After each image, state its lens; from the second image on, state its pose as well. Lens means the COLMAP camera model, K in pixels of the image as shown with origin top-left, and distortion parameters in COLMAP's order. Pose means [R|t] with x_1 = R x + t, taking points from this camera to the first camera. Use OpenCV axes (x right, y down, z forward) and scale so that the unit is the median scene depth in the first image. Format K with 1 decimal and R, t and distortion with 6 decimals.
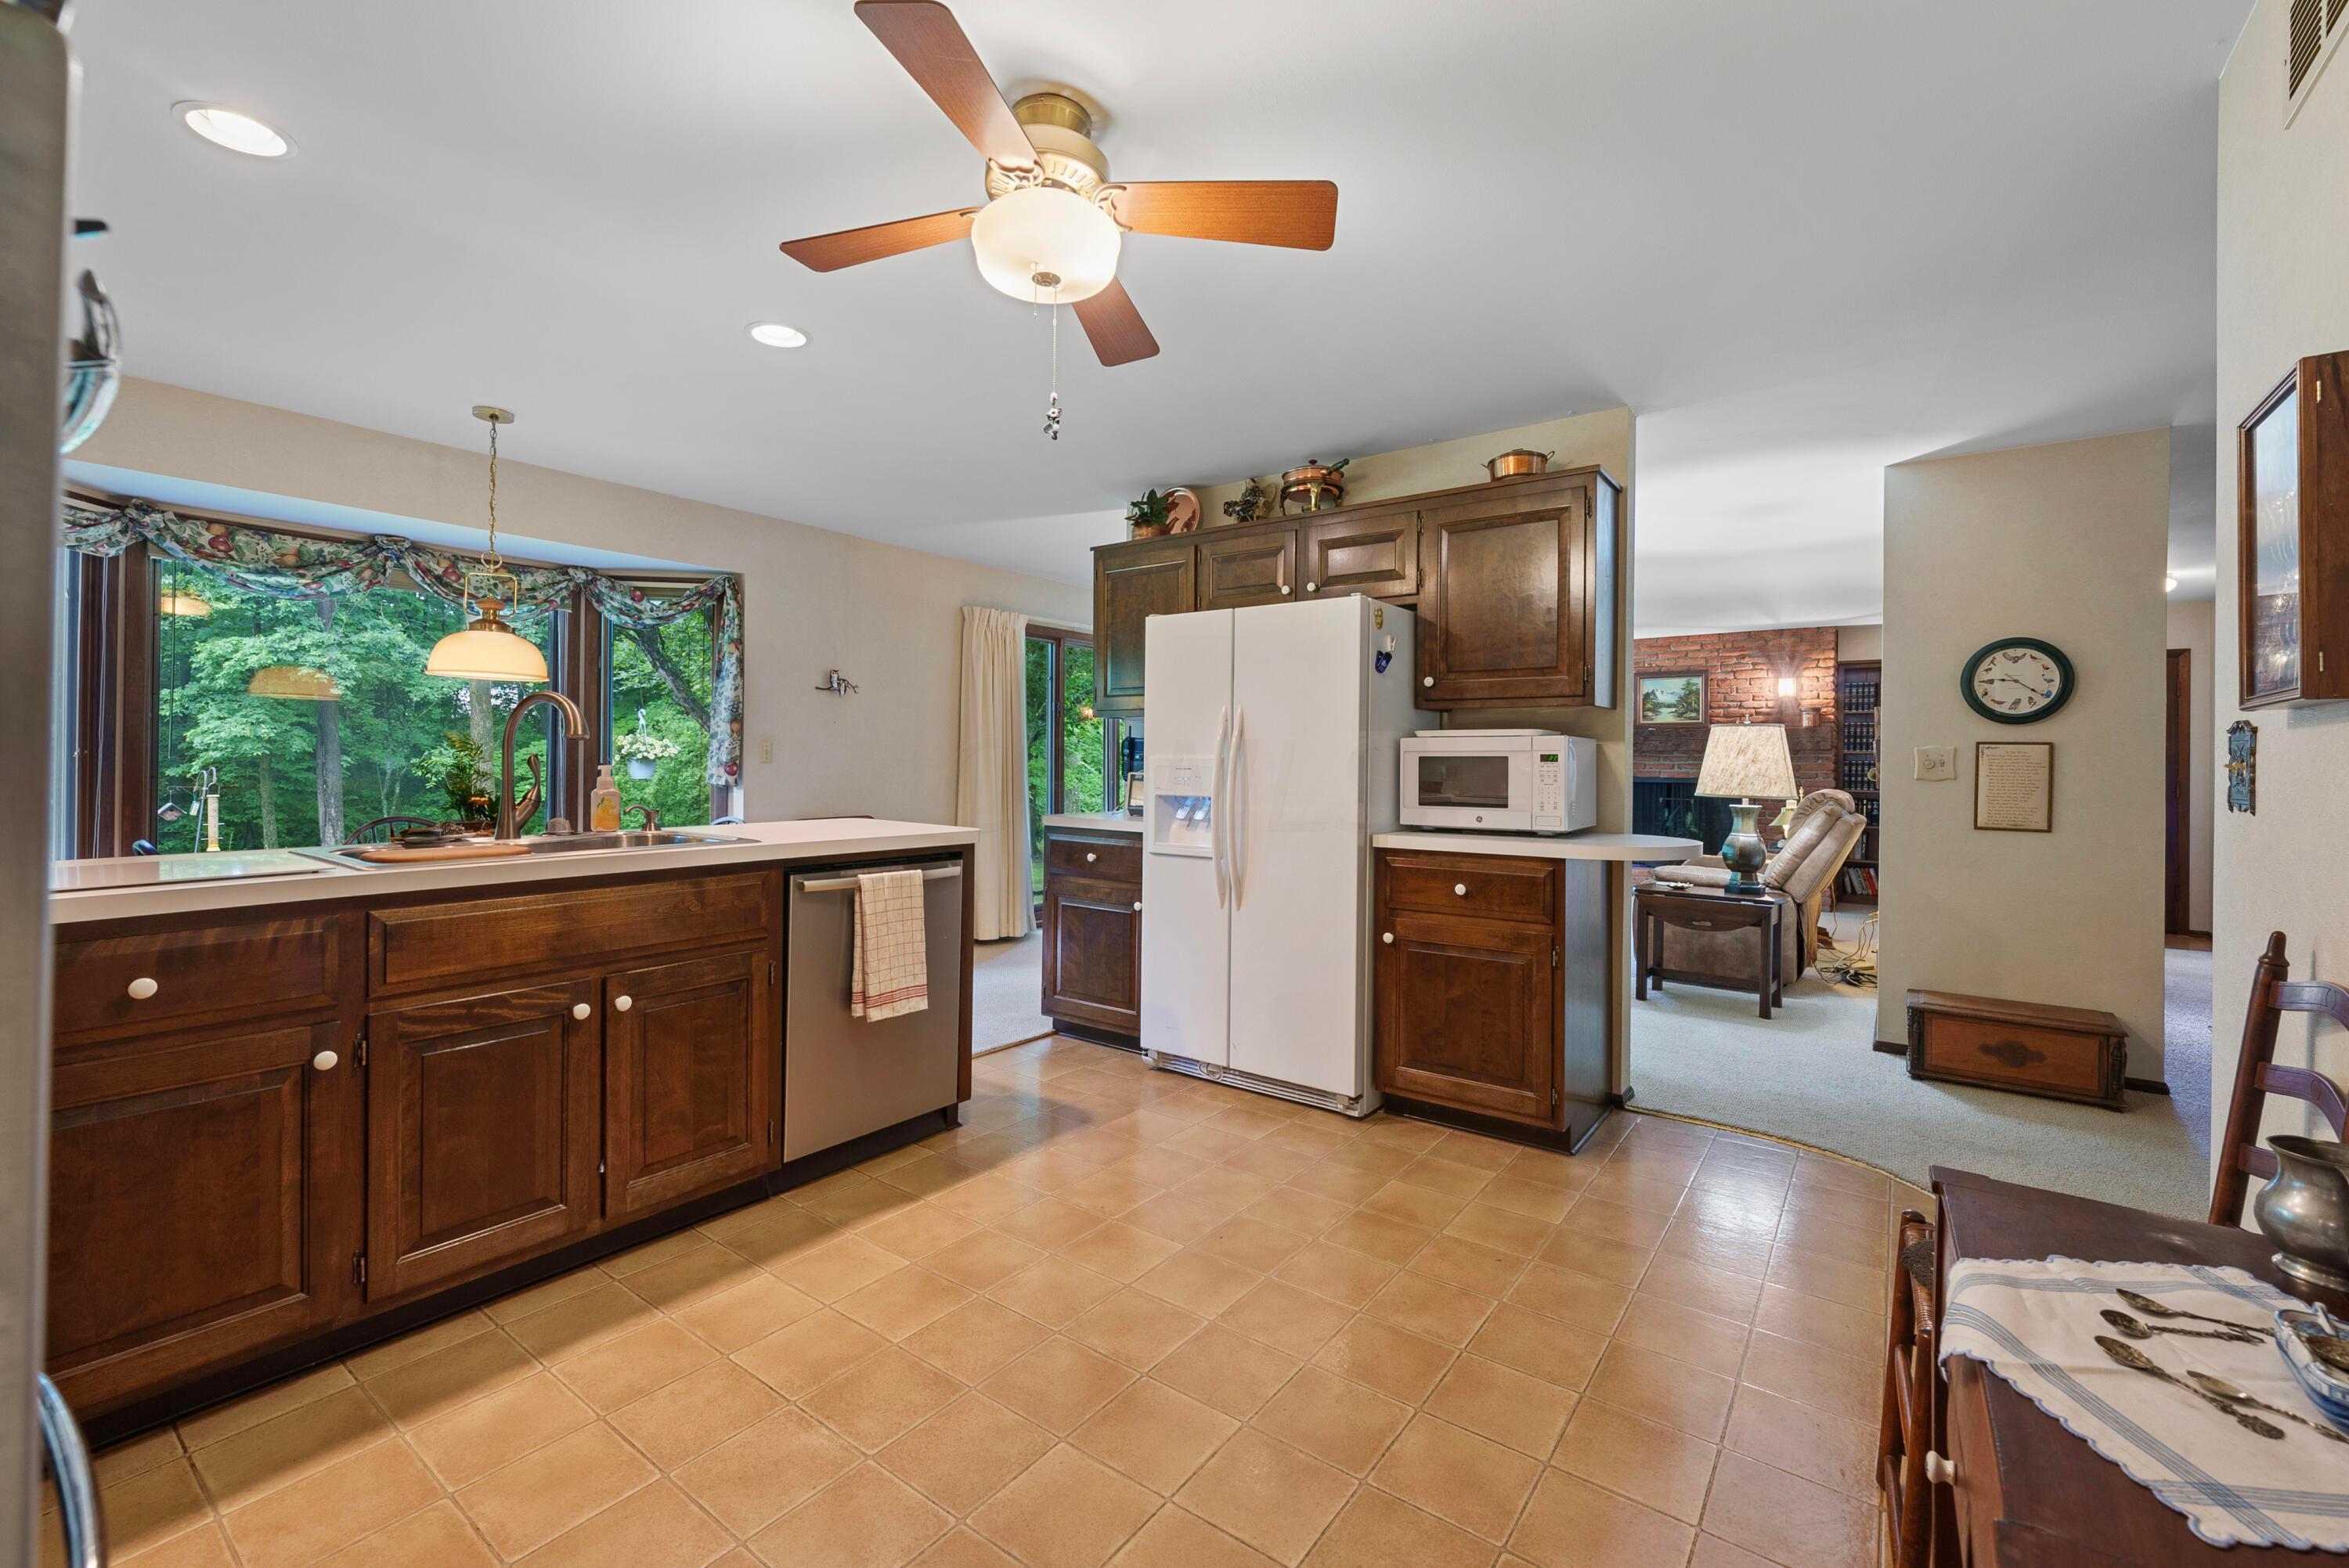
lens RADIAL K [[977.9, 0, 1183.7], [0, 977.9, 760.8], [0, 0, 1]] dist [-0.001195, -0.000187]
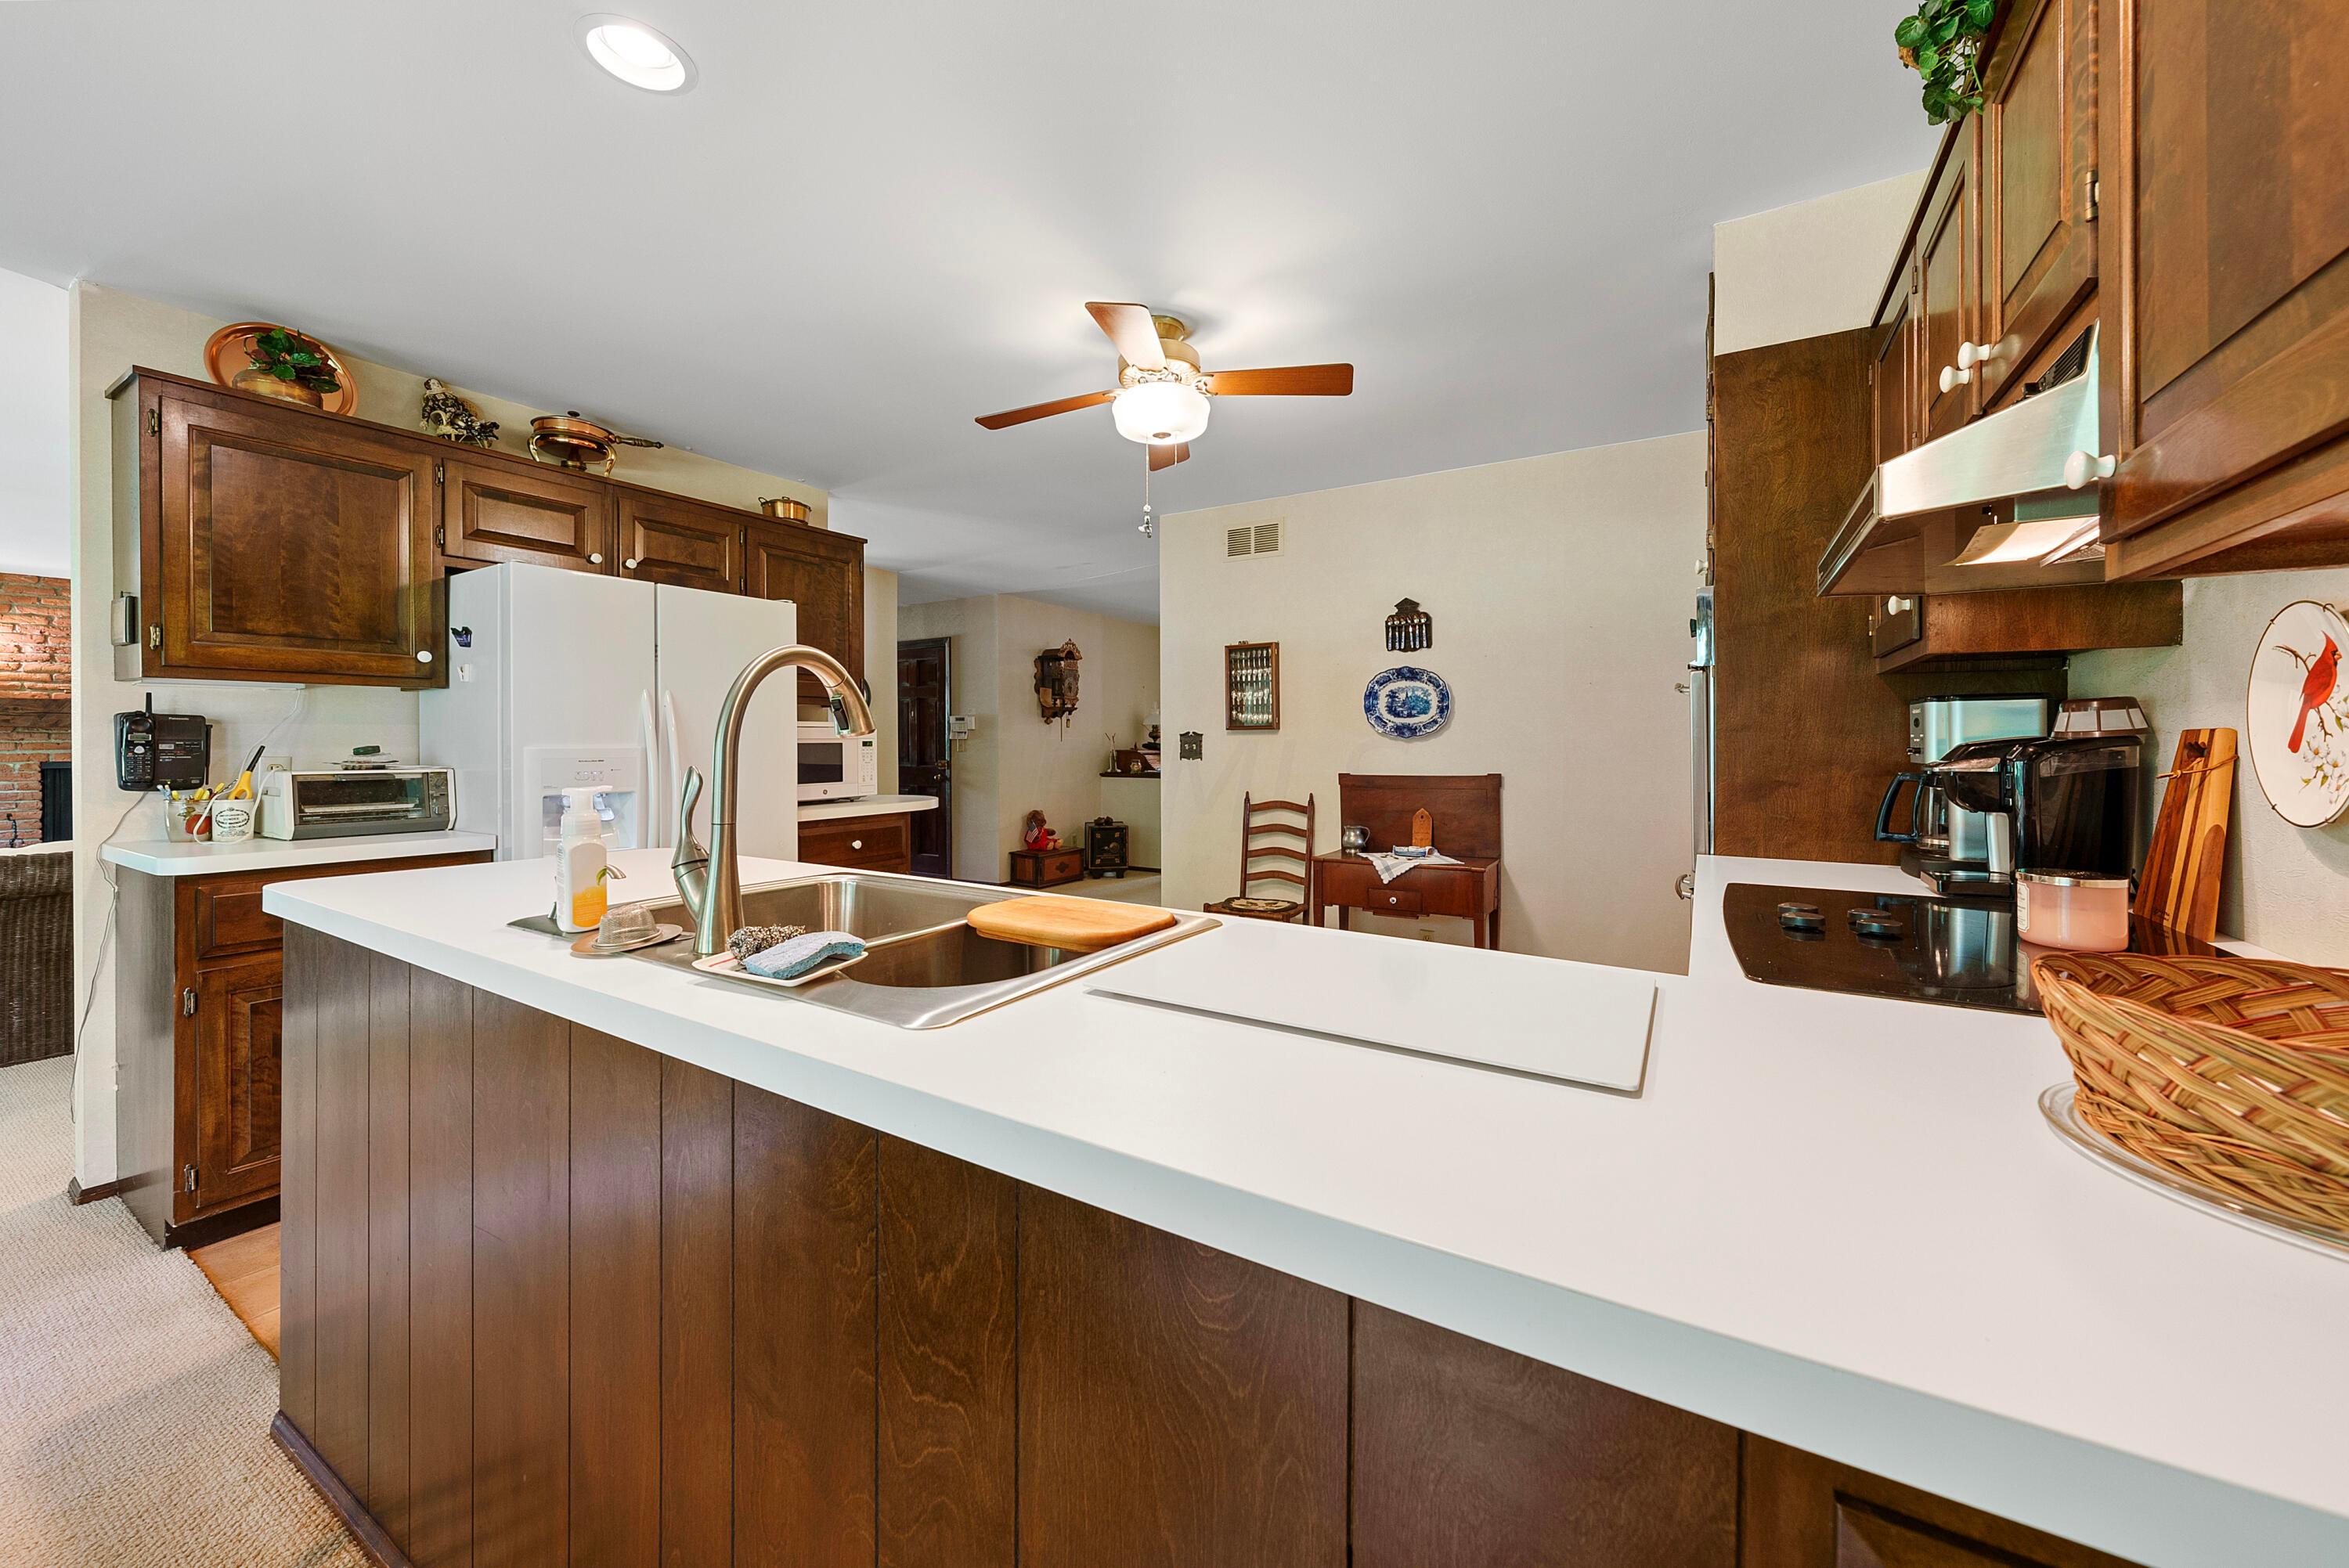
lens RADIAL K [[859.0, 0, 1186.2], [0, 859.0, 752.8], [0, 0, 1]] dist [-0.001345, -0.000272]
pose [[-0.083791, -0.022617, 0.996227, -0.874743], [-0.000485, 0.999743, 0.022657, -0.017421], [-0.996483, 0.001415, -0.083781, 0.634841]]
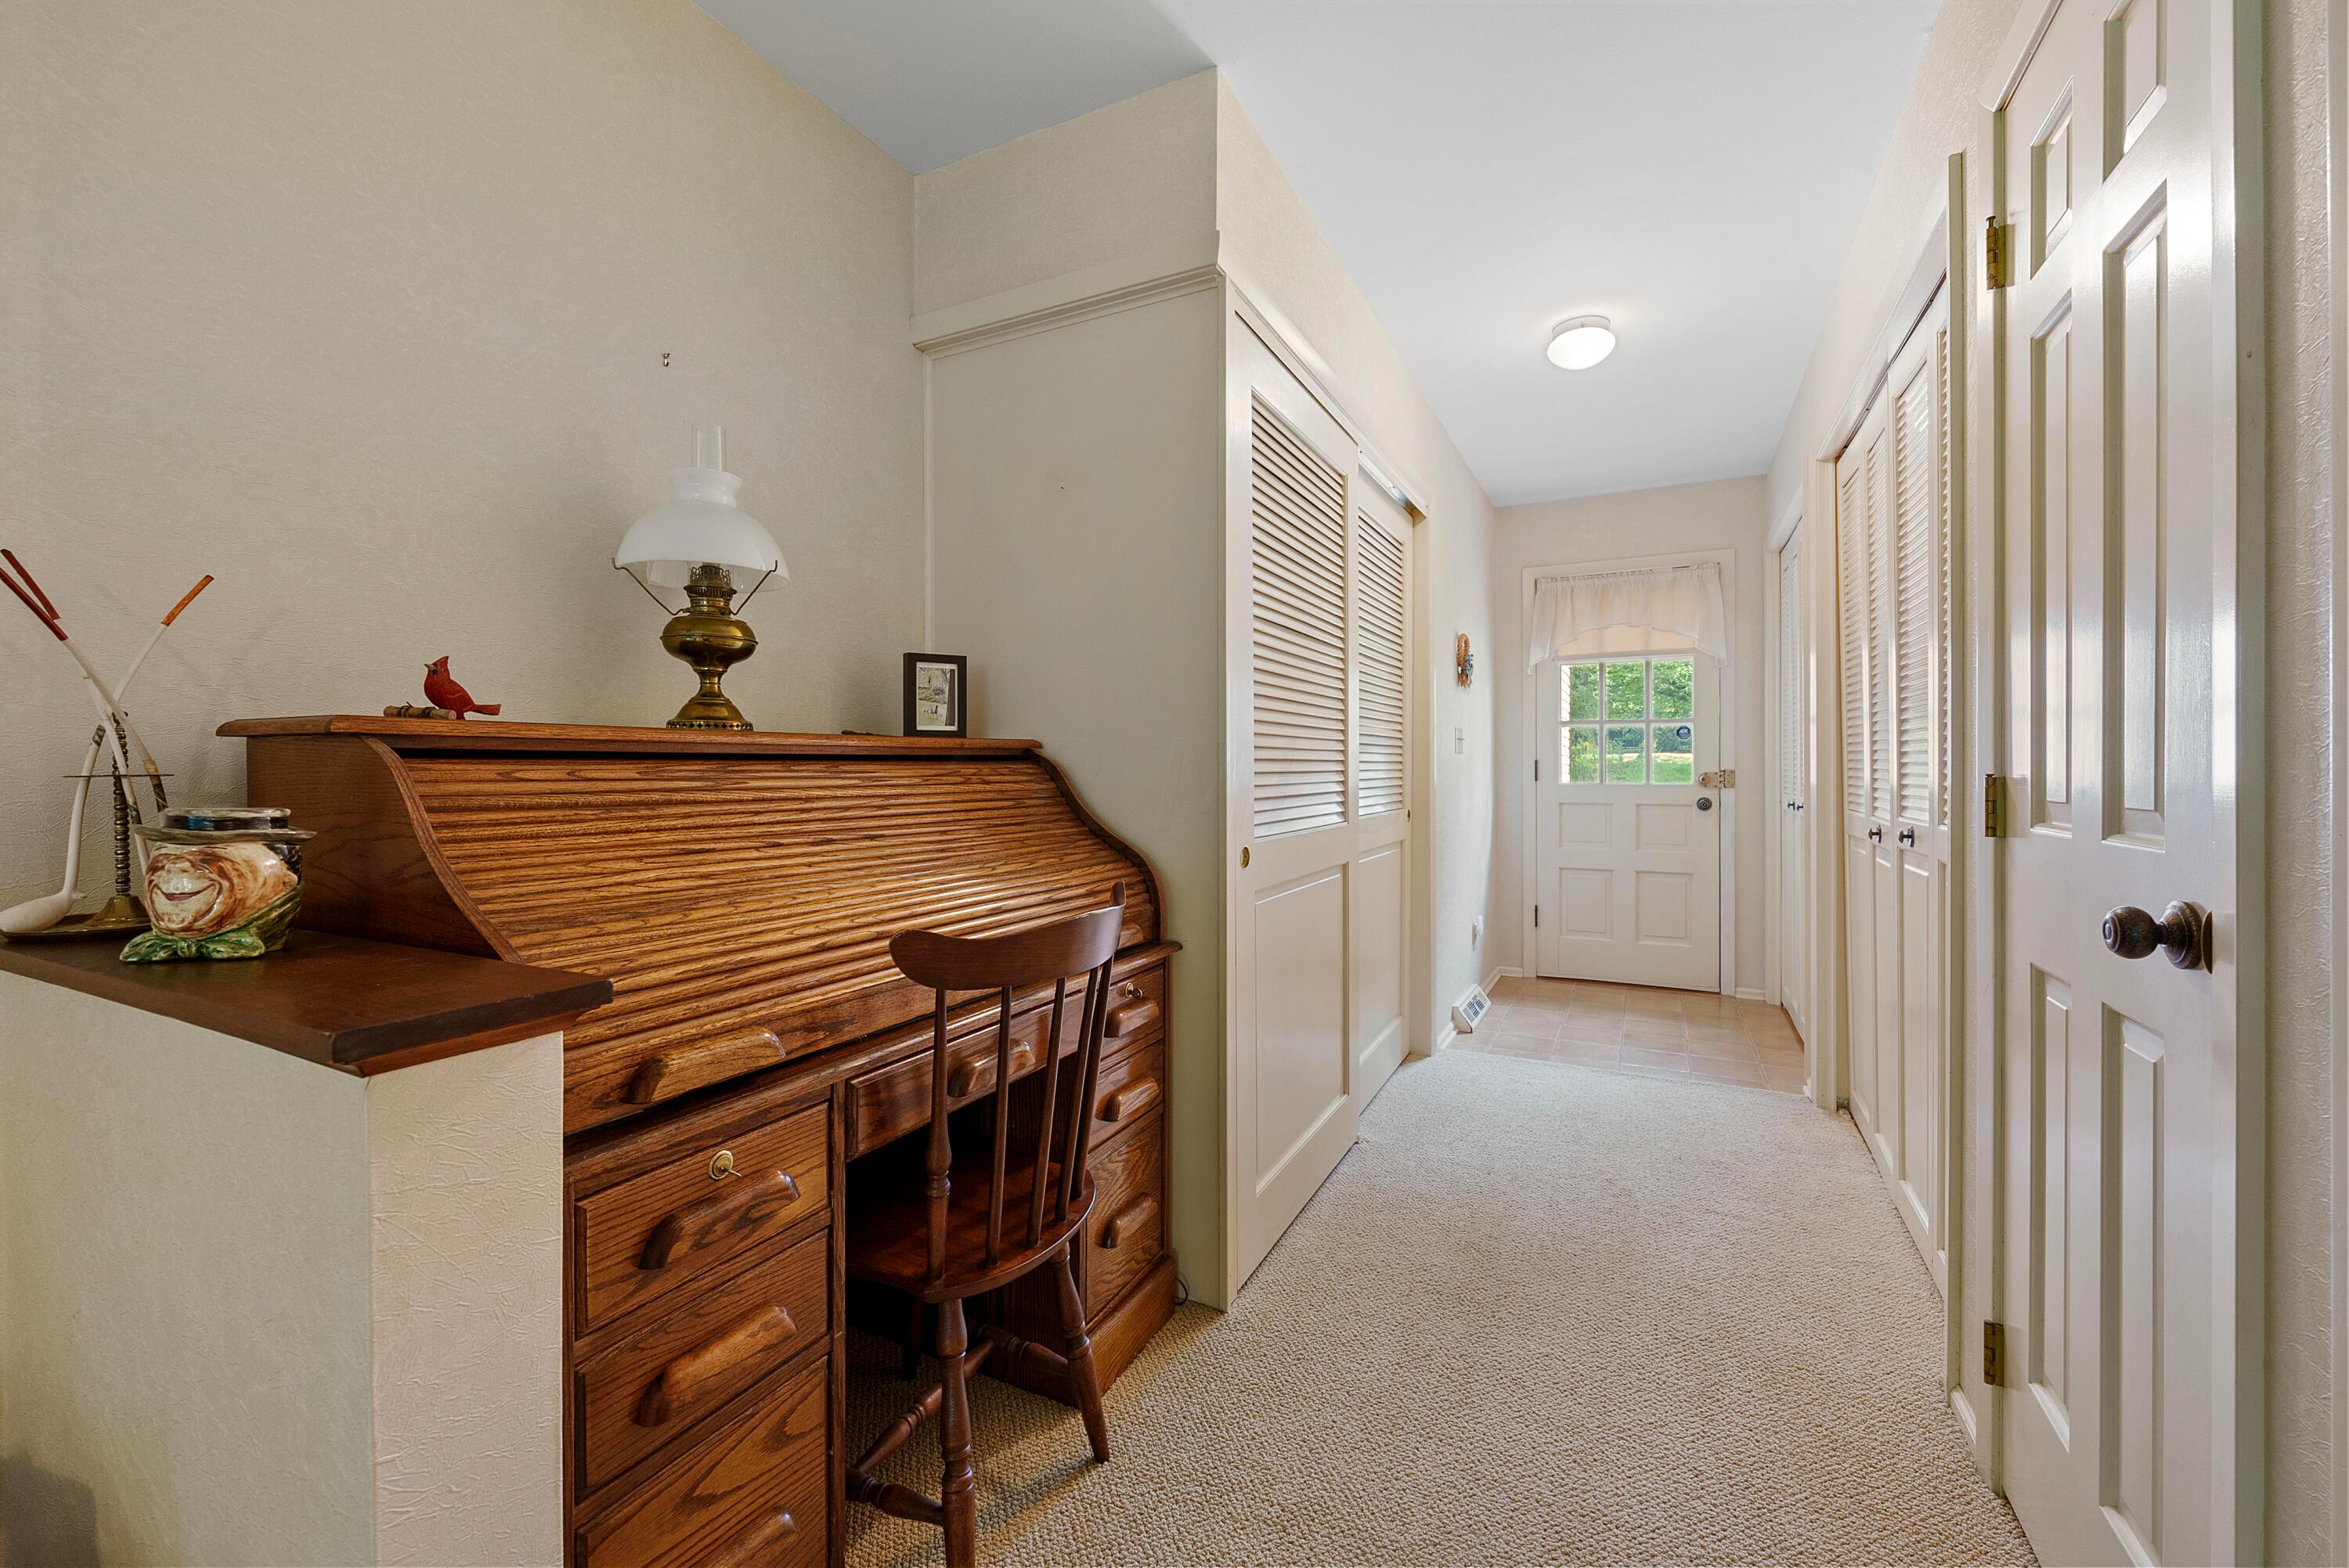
lens RADIAL K [[925.7, 0, 1185.7], [0, 925.7, 773.8], [0, 0, 1]] dist [-0.000608, -0.000125]
pose [[-0.159386, -0.013244, 0.987127, 1.416337], [-0.000454, 0.999911, 0.013343, 0.049940], [-0.987216, 0.001678, -0.159378, 0.336908]]
